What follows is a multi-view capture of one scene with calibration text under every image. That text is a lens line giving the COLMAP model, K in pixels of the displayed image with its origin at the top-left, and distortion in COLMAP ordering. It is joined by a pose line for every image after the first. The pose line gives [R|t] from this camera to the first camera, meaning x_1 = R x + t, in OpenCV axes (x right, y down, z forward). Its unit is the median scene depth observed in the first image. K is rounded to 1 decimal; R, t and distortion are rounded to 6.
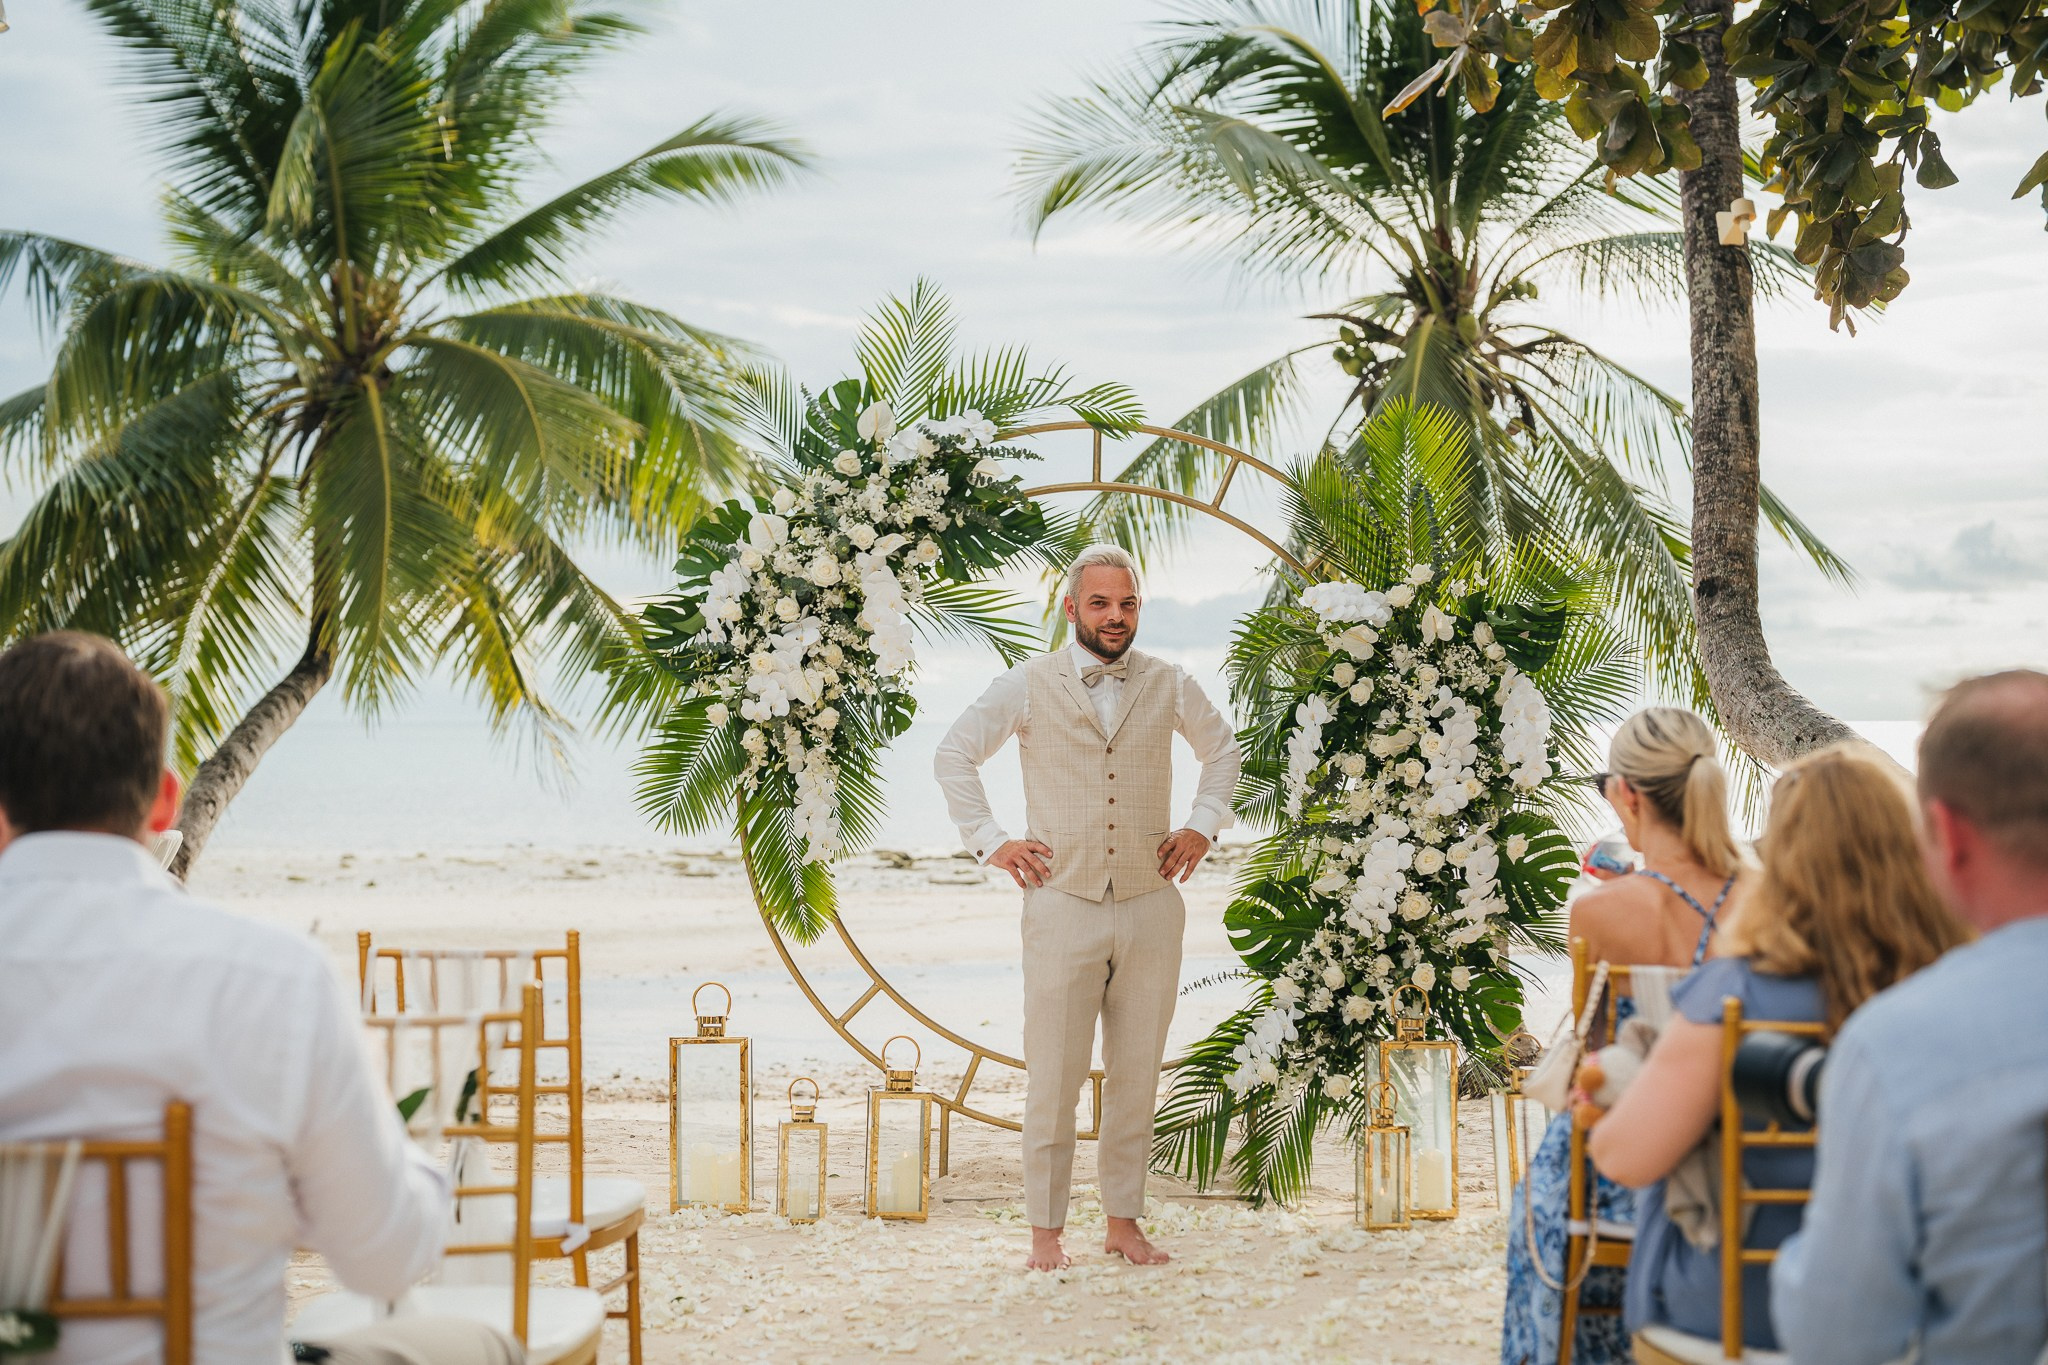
lens RADIAL K [[2825.8, 0, 995.0], [0, 2825.8, 684.0], [0, 0, 1]] dist [-0.007352, 0.357754]
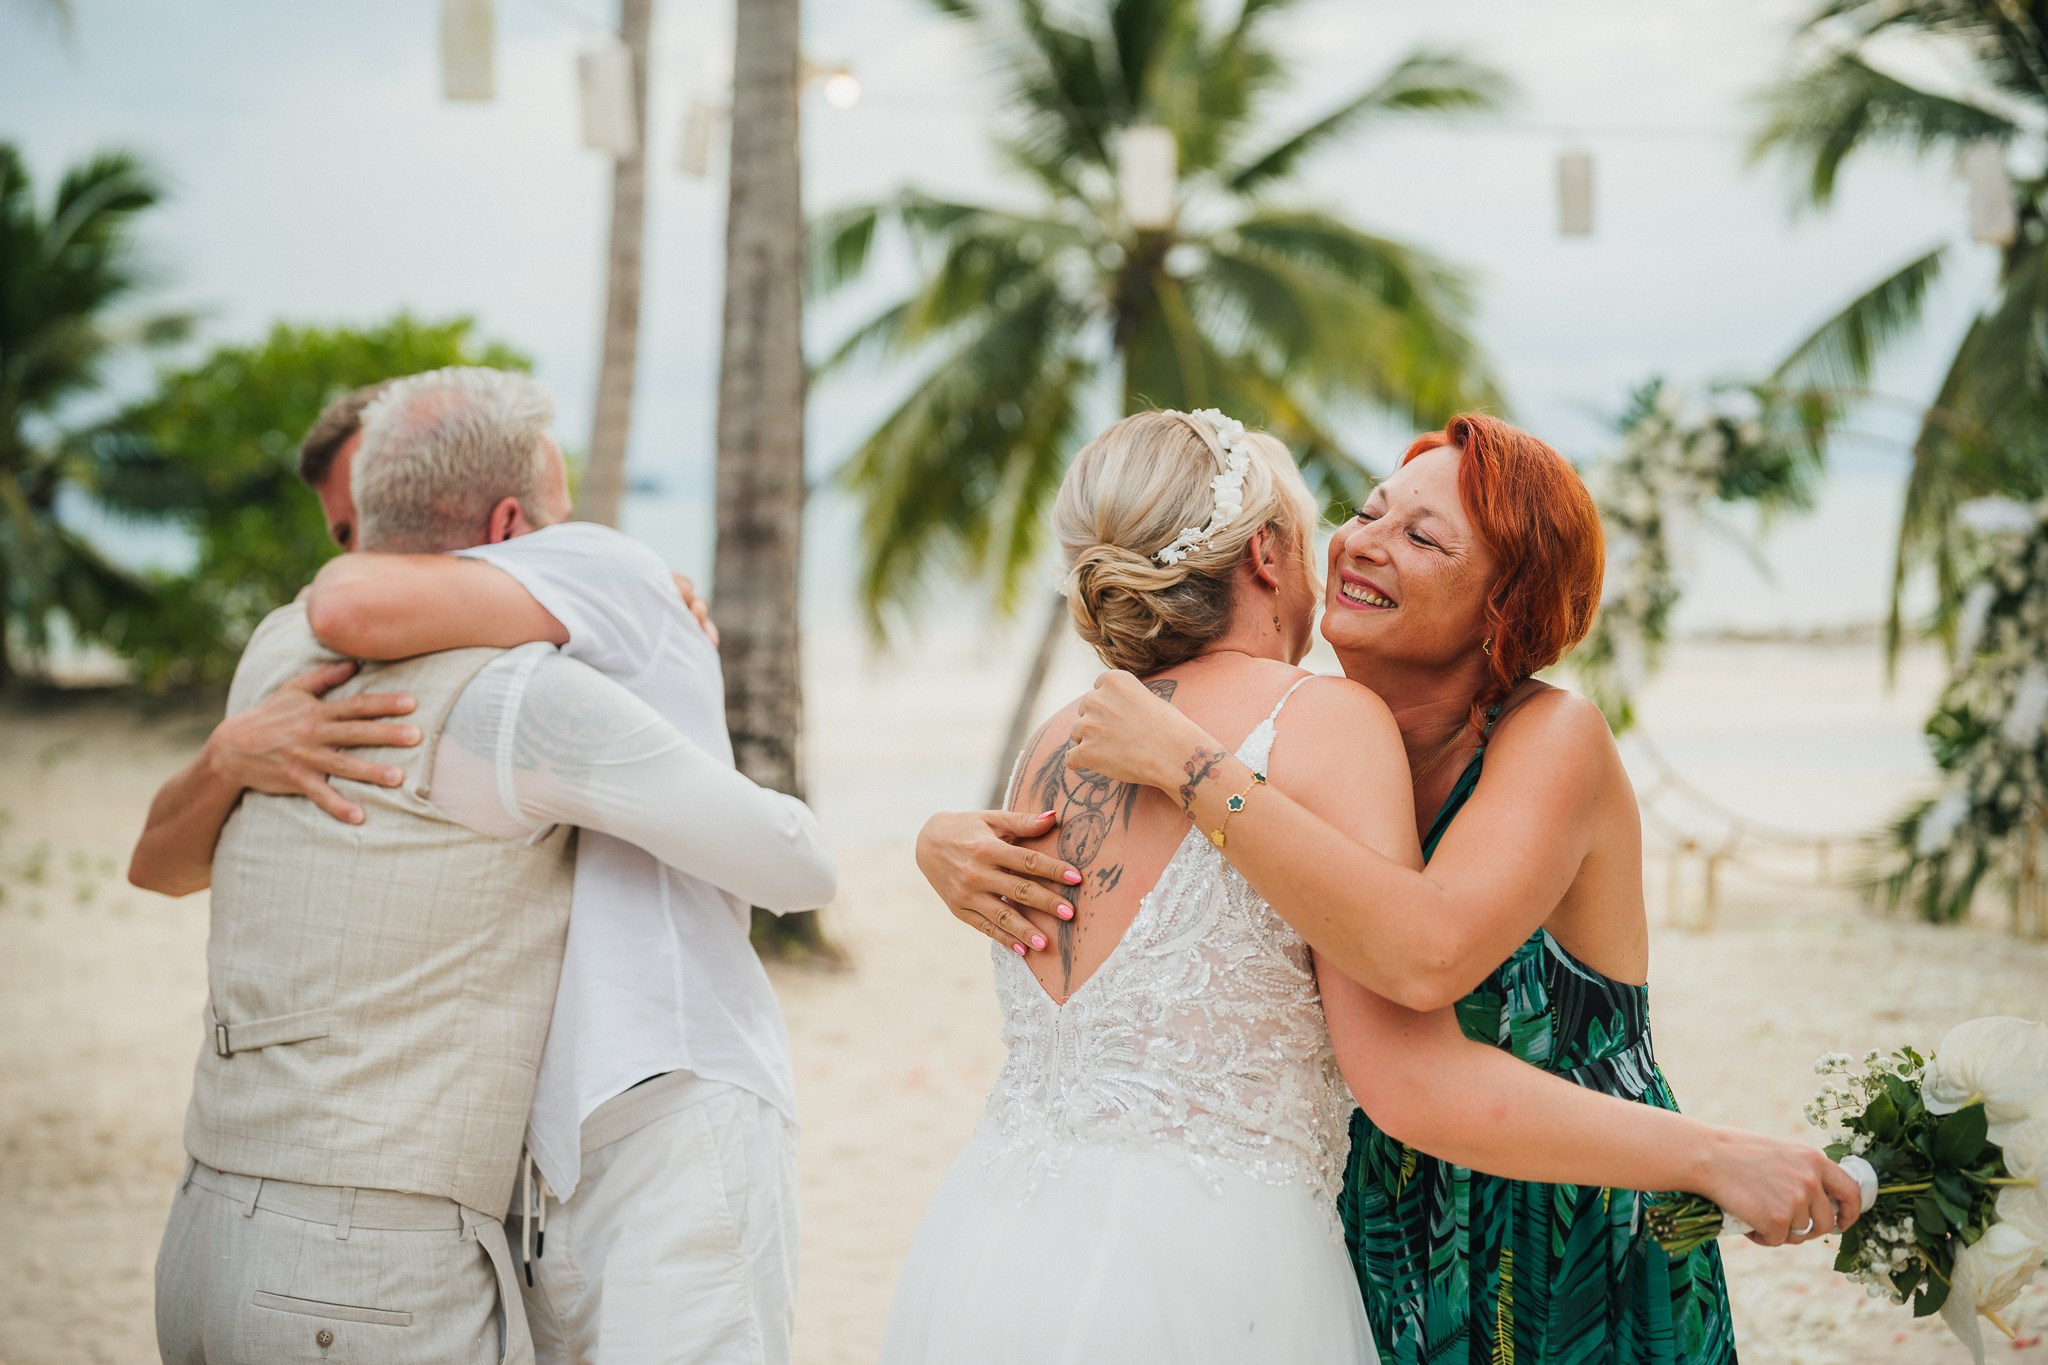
lens RADIAL K [[2825.8, 0, 995.0], [0, 2825.8, 684.0], [0, 0, 1]] dist [-0.007352, 0.357754]
pose [[0.978195, -0.005616, -0.207611, -0.082384], [0.022866, 0.996470, 0.080781, -0.074057], [0.206424, -0.083767, 0.974870, -0.546338]]
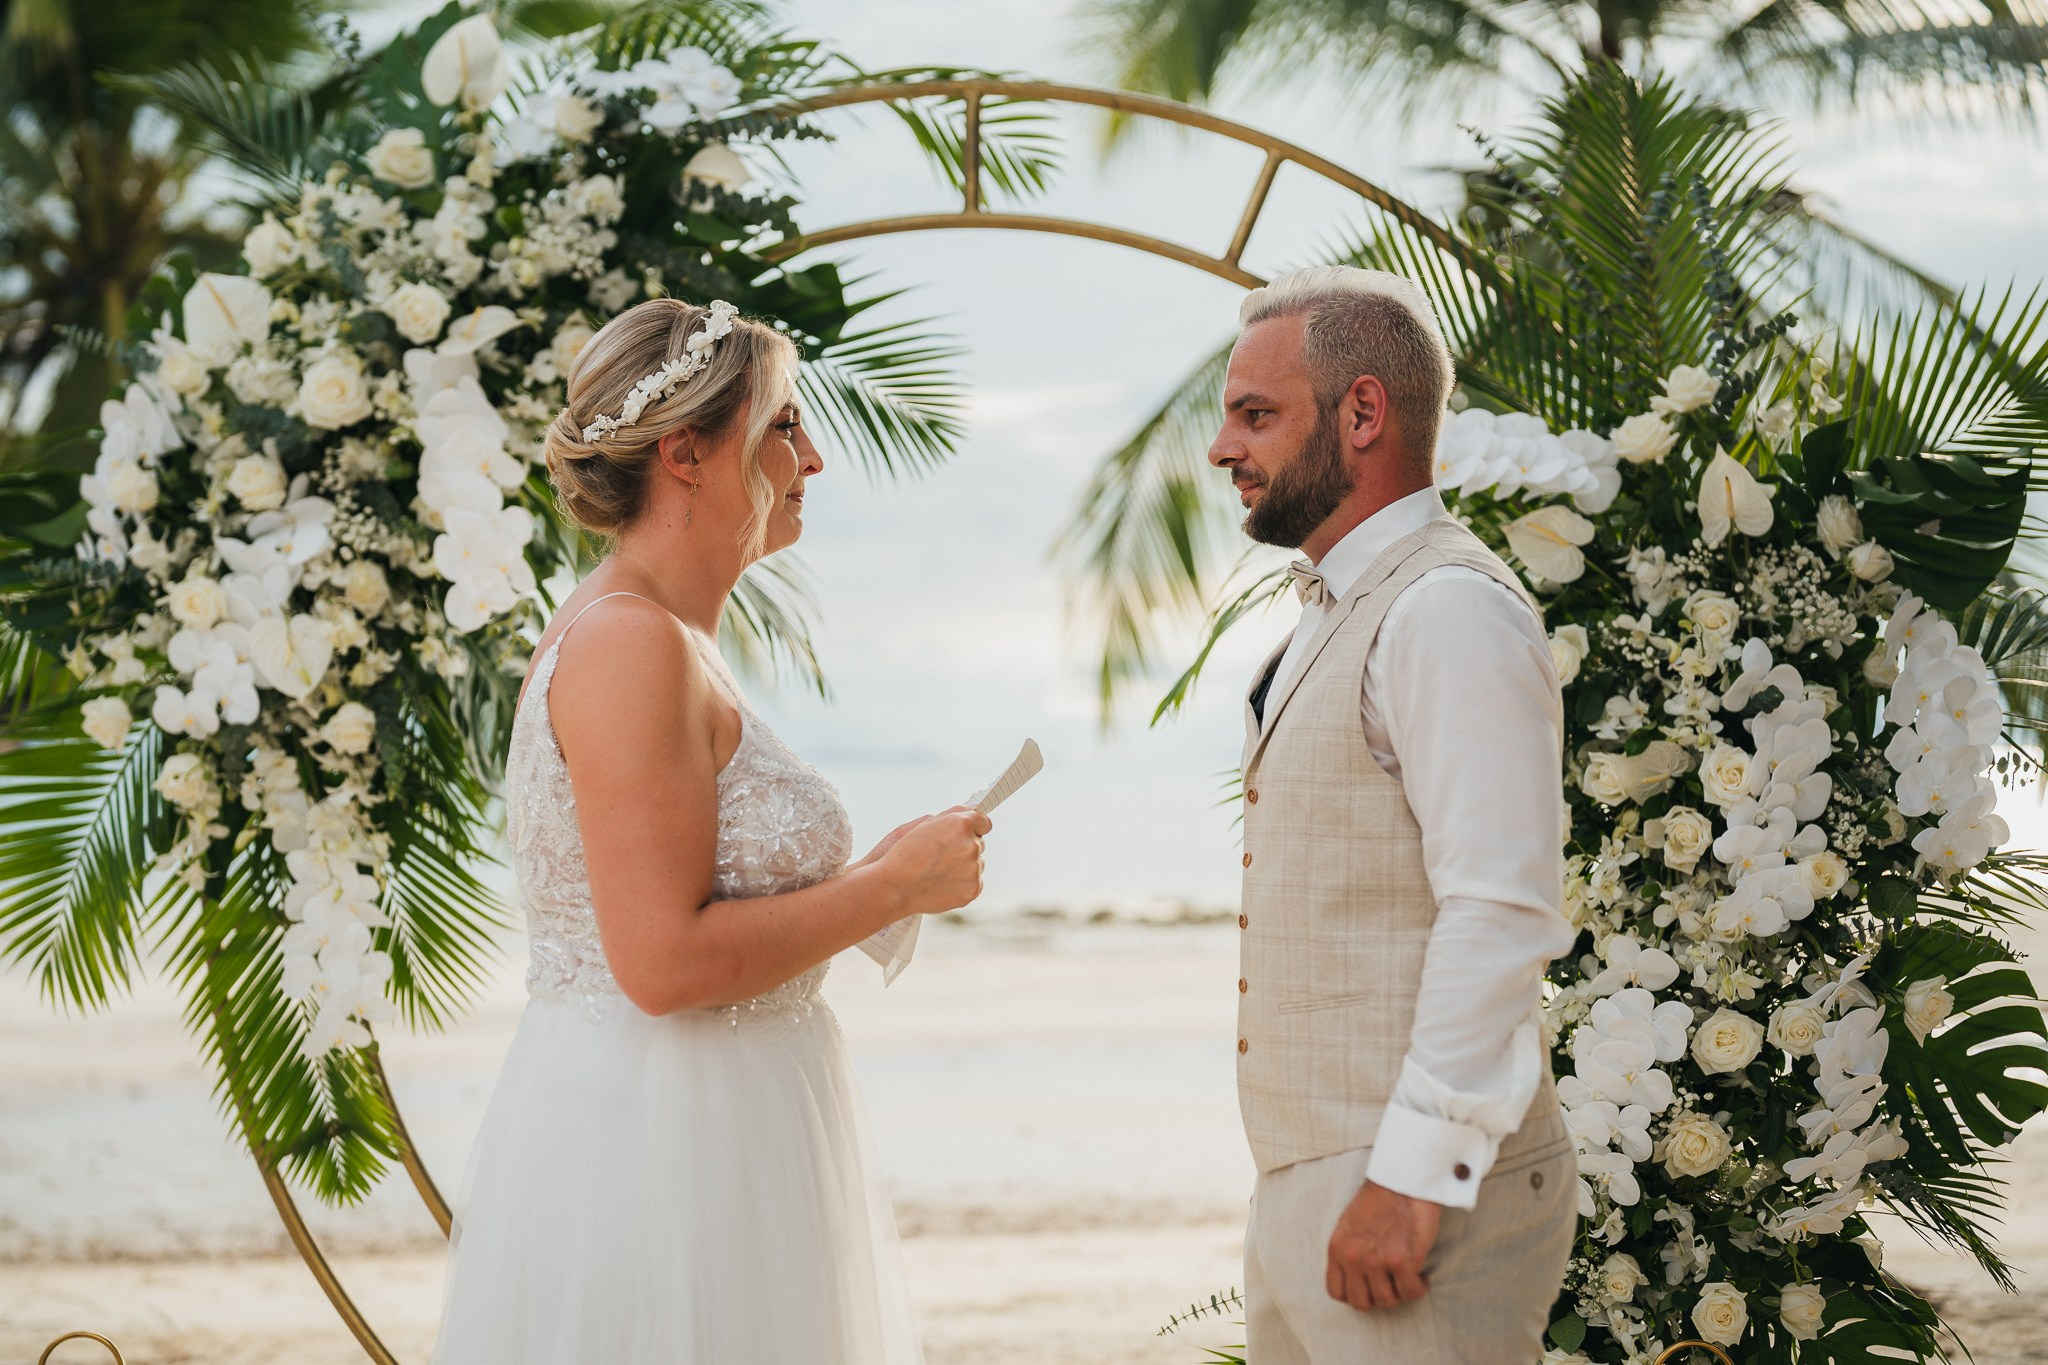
lens RADIAL K [[3014.5, 0, 939.9], [0, 3014.5, 693.3], [0, 0, 1]] dist [0.013722, 0.058821]
pose [[0.998890, -0.010701, -0.045872, 0.054083], [0.010296, 0.999906, -0.009044, 0.011812], [0.045964, 0.008562, 0.998906, 0.524833]]
